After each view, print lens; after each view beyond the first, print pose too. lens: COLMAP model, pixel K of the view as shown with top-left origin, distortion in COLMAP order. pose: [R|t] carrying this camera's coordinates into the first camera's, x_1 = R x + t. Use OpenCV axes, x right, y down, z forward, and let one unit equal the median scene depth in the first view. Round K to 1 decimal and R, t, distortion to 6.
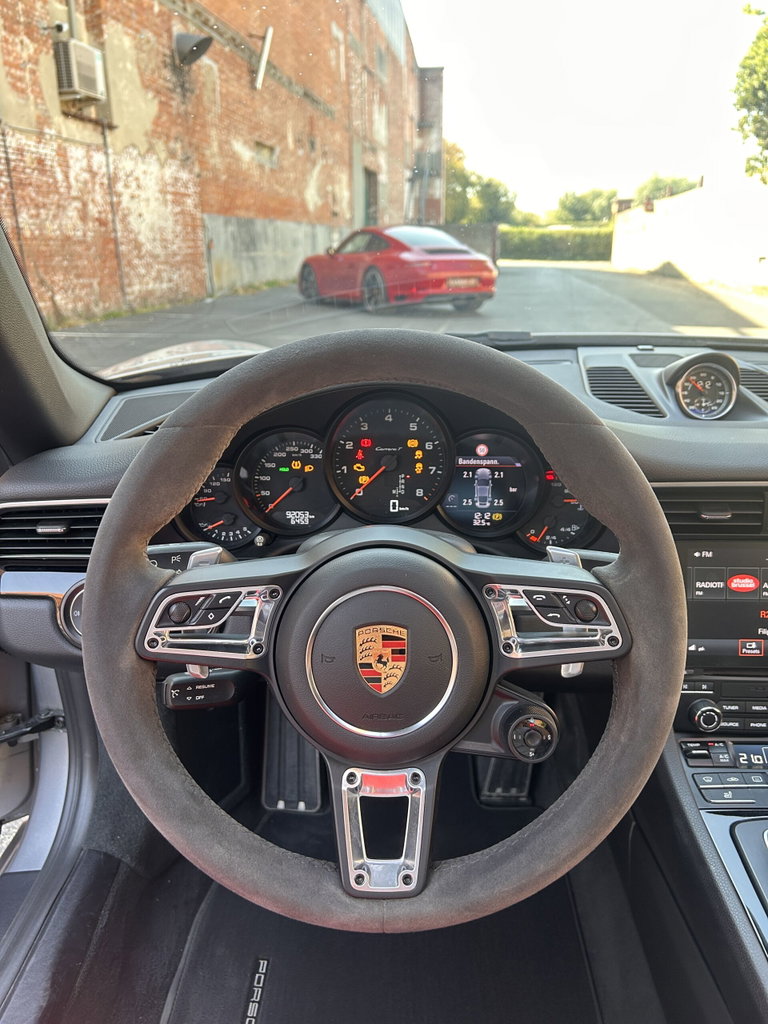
lens RADIAL K [[770.6, 0, 391.1], [0, 770.6, 513.8], [0, 0, 1]] dist [0.048771, -0.060348]
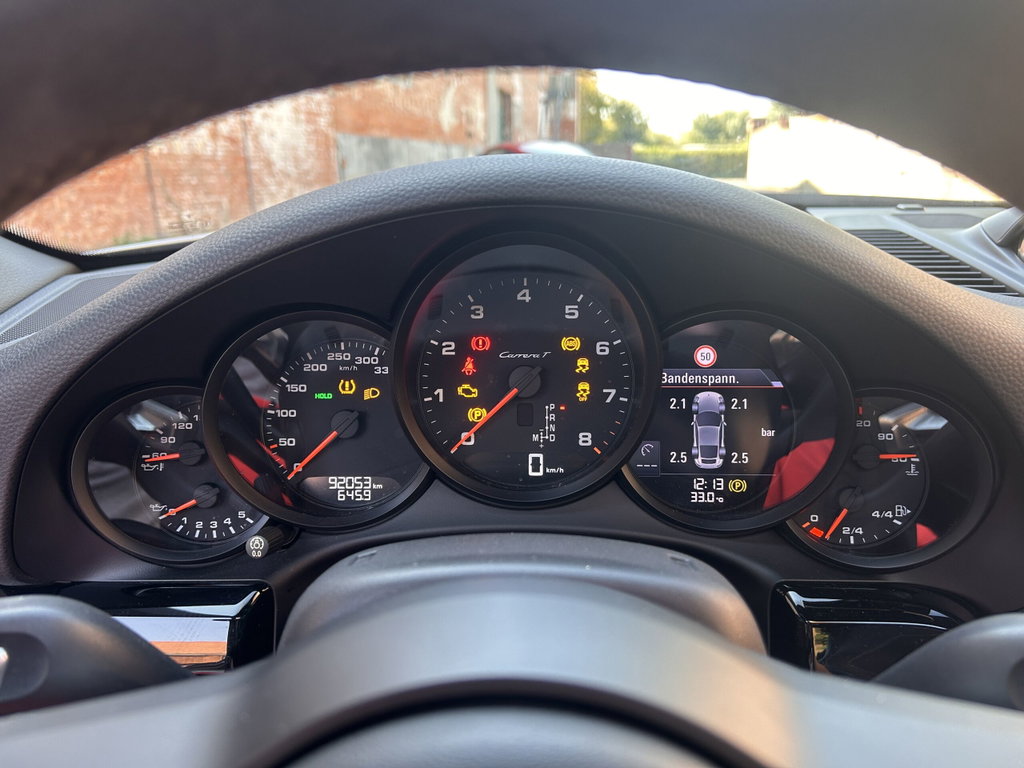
lens RADIAL K [[770.6, 0, 512.9], [0, 770.6, 382.2], [0, 0, 1]] dist [0.048771, -0.060348]
pose [[0.999799, -0.006692, -0.018903, -0.001239], [0.005446, 0.997854, -0.065256, -0.031804], [0.019299, 0.065140, 0.997689, 0.477271]]
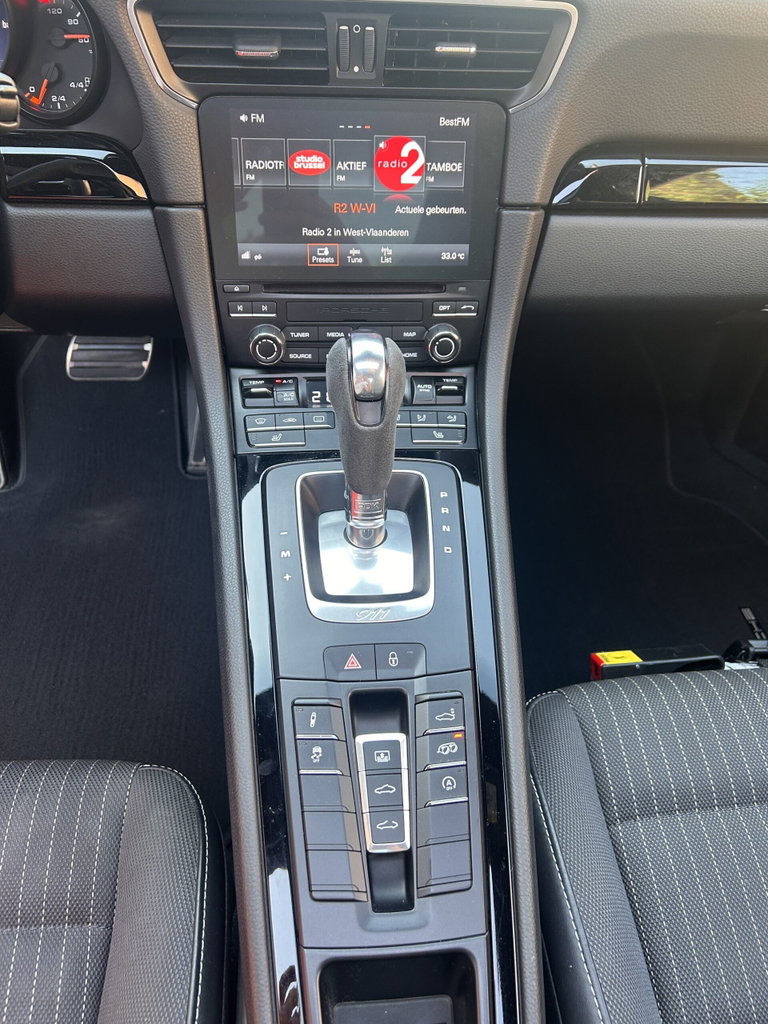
lens RADIAL K [[770.6, 0, 391.1], [0, 770.6, 513.8], [0, 0, 1]] dist [0.048771, -0.060348]
pose [[0.995309, -0.039501, 0.088314, 0.416913], [0.003147, 0.925587, 0.378521, 0.110113], [-0.096694, -0.376467, 0.921370, 0.176237]]
